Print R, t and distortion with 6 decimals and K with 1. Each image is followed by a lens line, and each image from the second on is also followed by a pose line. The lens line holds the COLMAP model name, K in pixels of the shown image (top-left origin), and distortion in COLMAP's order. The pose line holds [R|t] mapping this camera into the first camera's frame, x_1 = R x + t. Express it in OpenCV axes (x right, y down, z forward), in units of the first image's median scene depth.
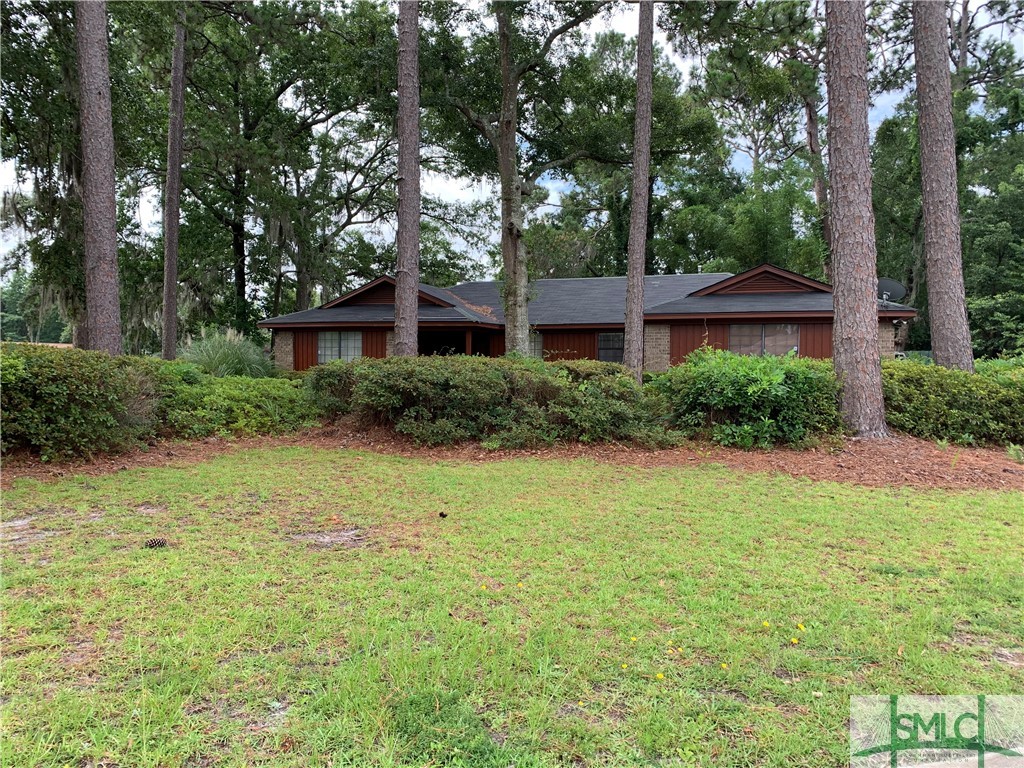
lens RADIAL K [[778.3, 0, 512.0], [0, 778.3, 384.0], [0, 0, 1]] dist [0.032345, -0.003361]
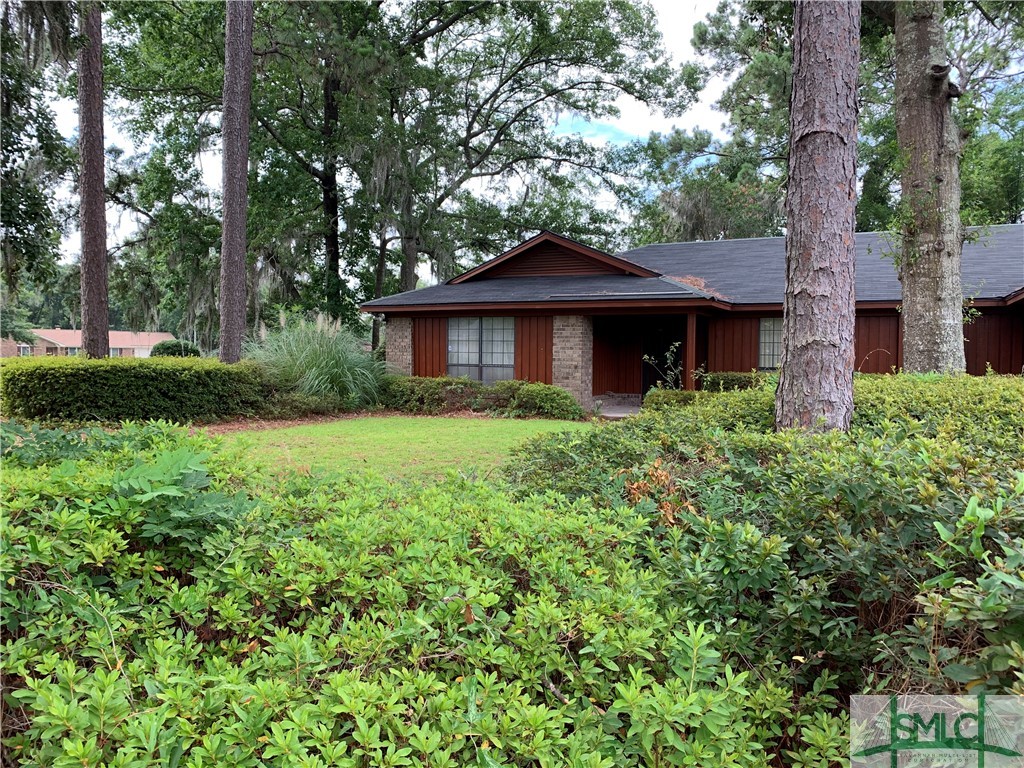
lens RADIAL K [[778.3, 0, 512.0], [0, 778.3, 384.0], [0, 0, 1]] dist [0.032345, -0.003361]
pose [[0.994812, 0.001289, -0.101720, -0.093482], [0.000586, 0.999831, 0.018396, -0.016323], [0.101726, -0.018360, 0.994643, 0.252093]]
